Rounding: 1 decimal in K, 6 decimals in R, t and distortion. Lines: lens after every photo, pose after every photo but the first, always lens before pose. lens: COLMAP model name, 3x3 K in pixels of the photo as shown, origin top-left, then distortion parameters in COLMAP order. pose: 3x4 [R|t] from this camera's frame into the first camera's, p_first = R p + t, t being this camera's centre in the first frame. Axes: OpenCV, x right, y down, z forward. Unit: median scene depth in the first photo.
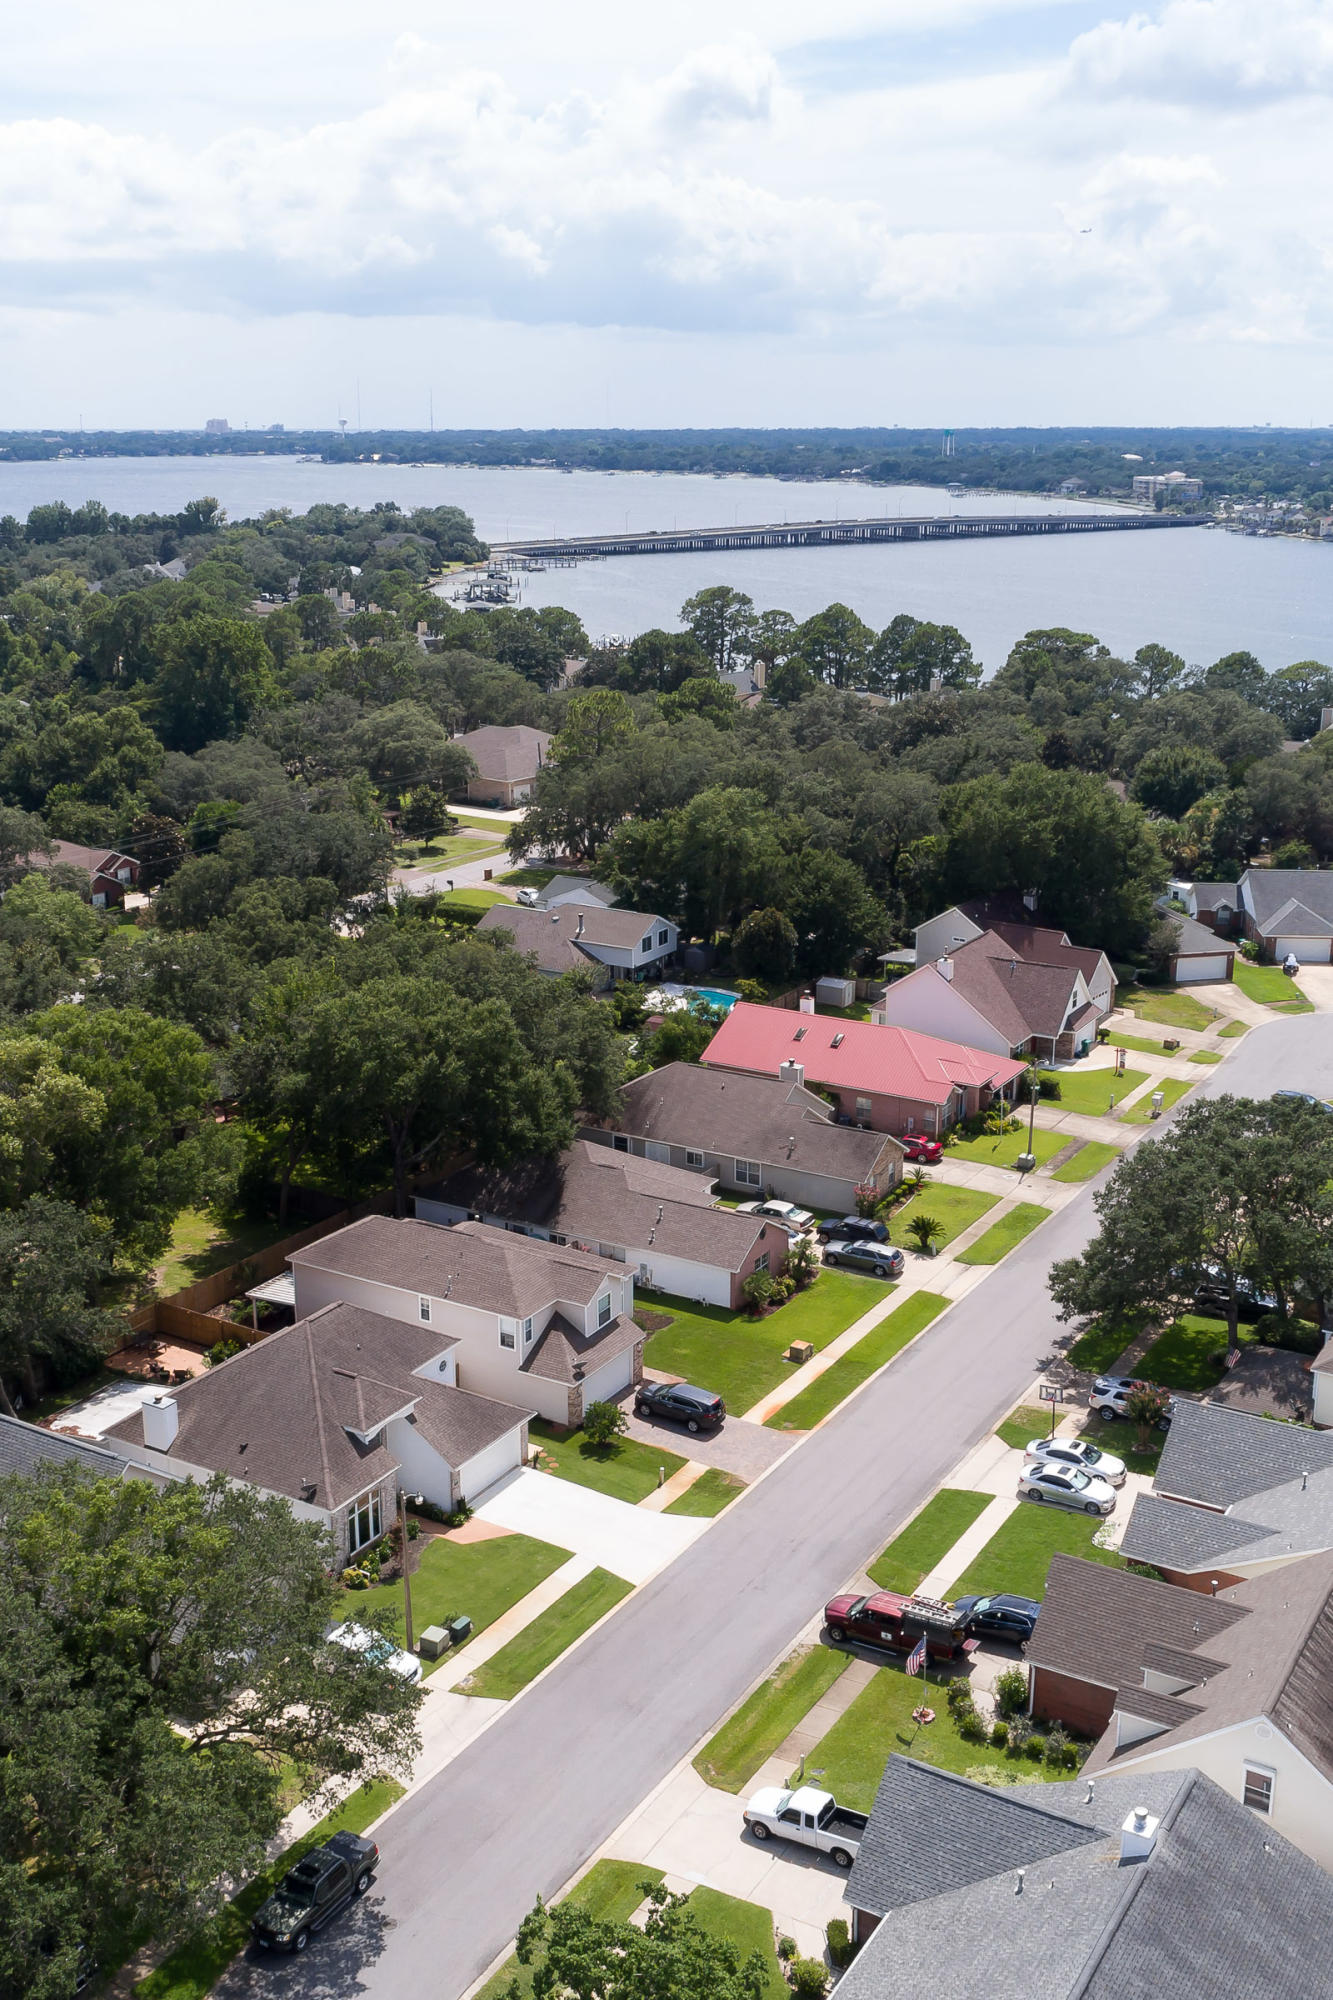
lens RADIAL K [[2059.1, 0, 611.0], [0, 2059.1, 999.9], [0, 0, 1]] dist [0.003682, -0.002069]
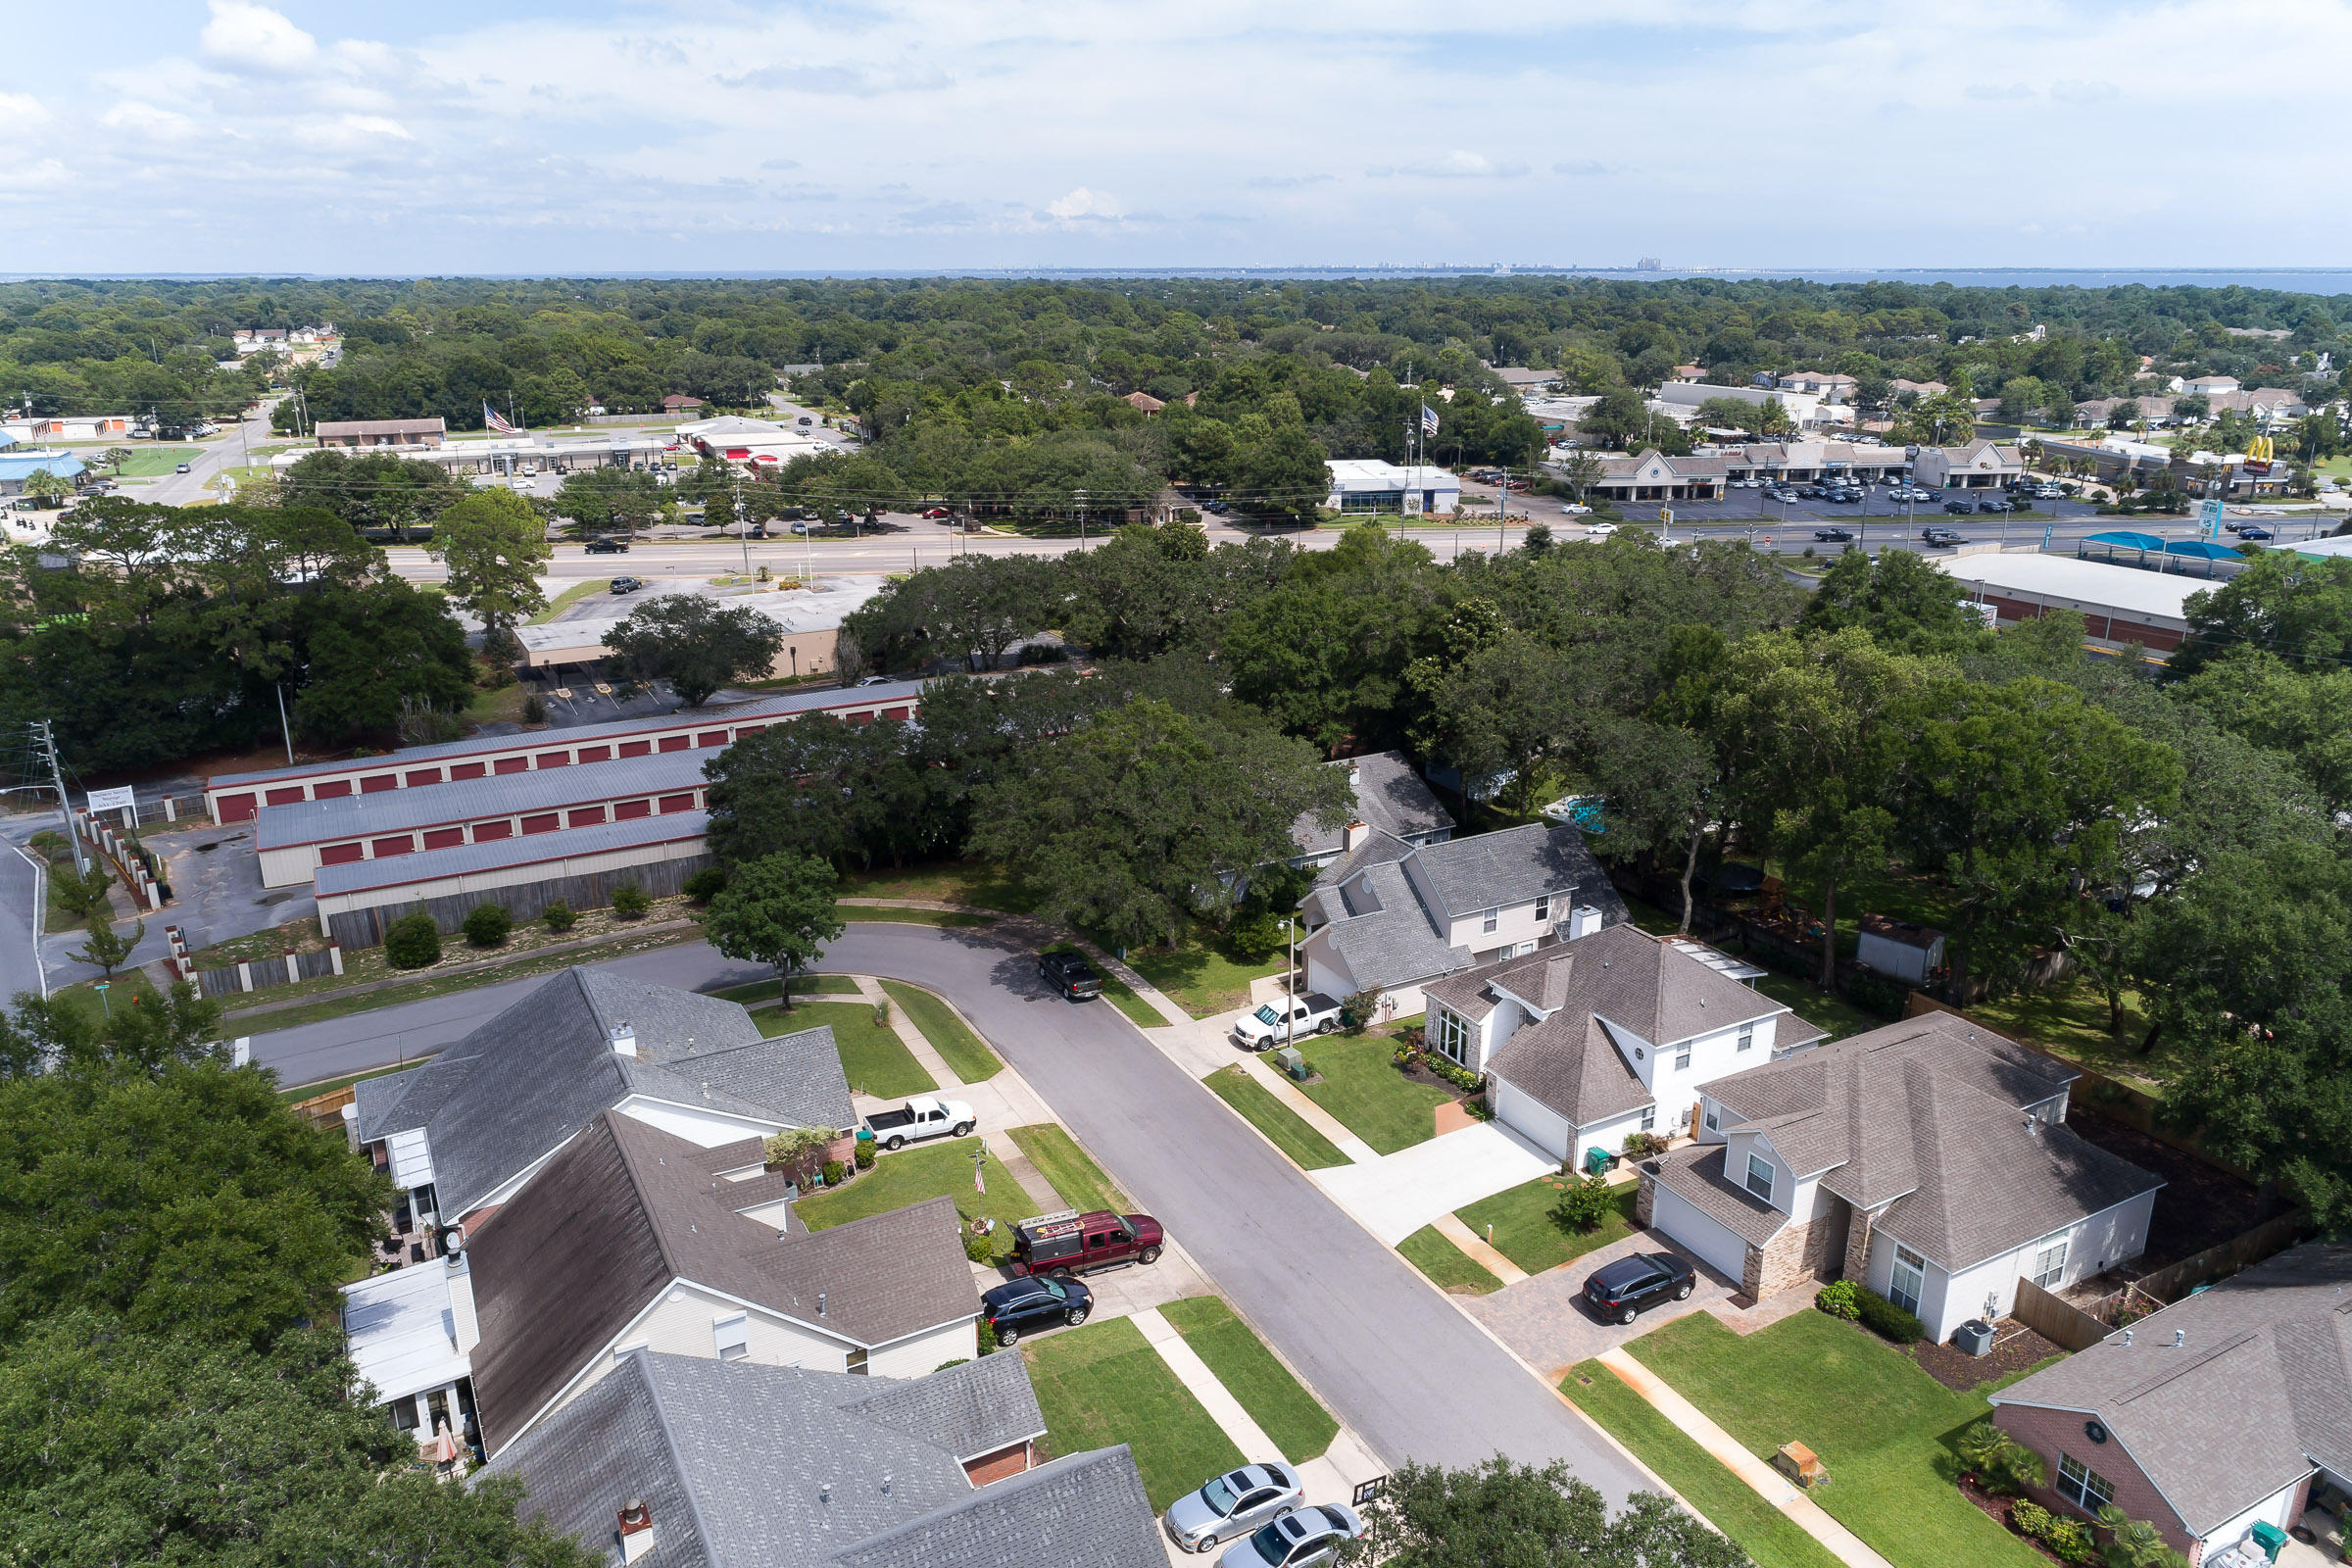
lens RADIAL K [[1668.6, 0, 1176.0], [0, 1668.6, 784.0], [0, 0, 1]] dist [0.002005, 0.002790]
pose [[-0.503401, 0.262755, -0.823133, 0.597566], [-0.235283, 0.874959, 0.423190, -0.191392], [0.831402, 0.406703, -0.378633, 1.050513]]
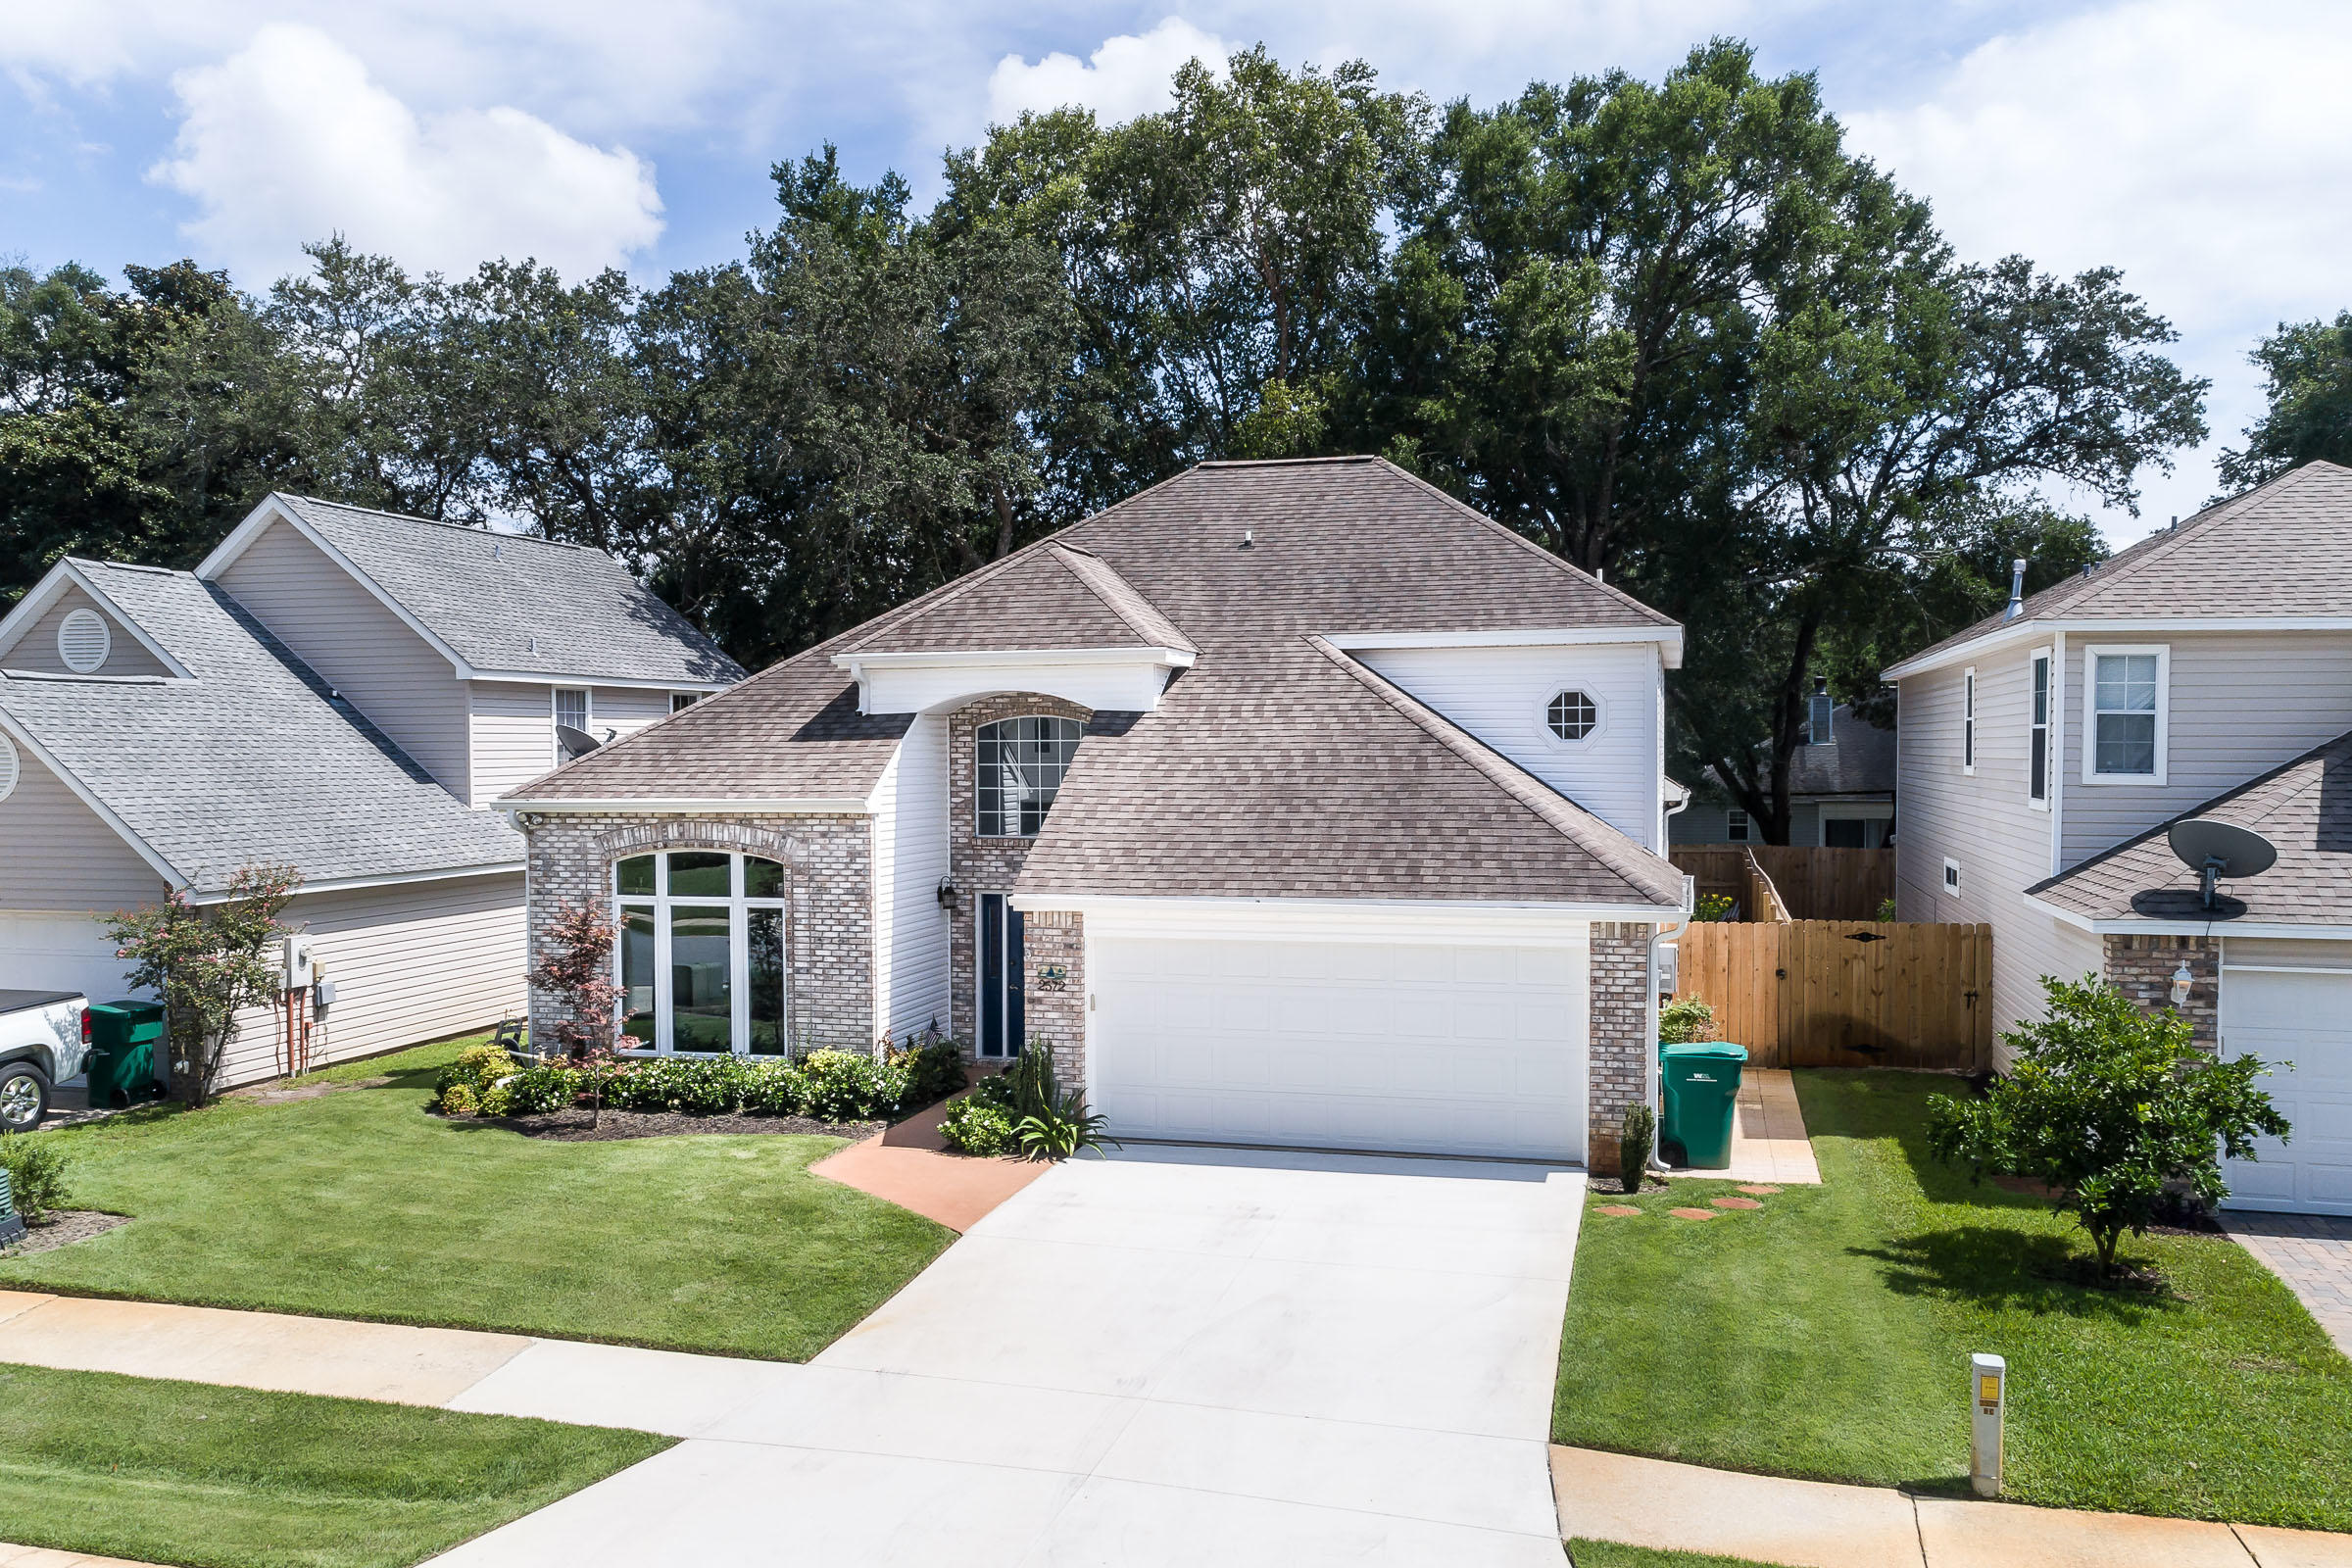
lens RADIAL K [[1874.0, 0, 1176.0], [0, 1874.0, 784.0], [0, 0, 1]] dist [-0.000064, 0.002746]
pose [[0.274109, 0.009076, -0.961656, 0.114108], [-0.258376, 0.963885, -0.064551, 0.208217], [0.926340, 0.266163, 0.266555, 0.893870]]
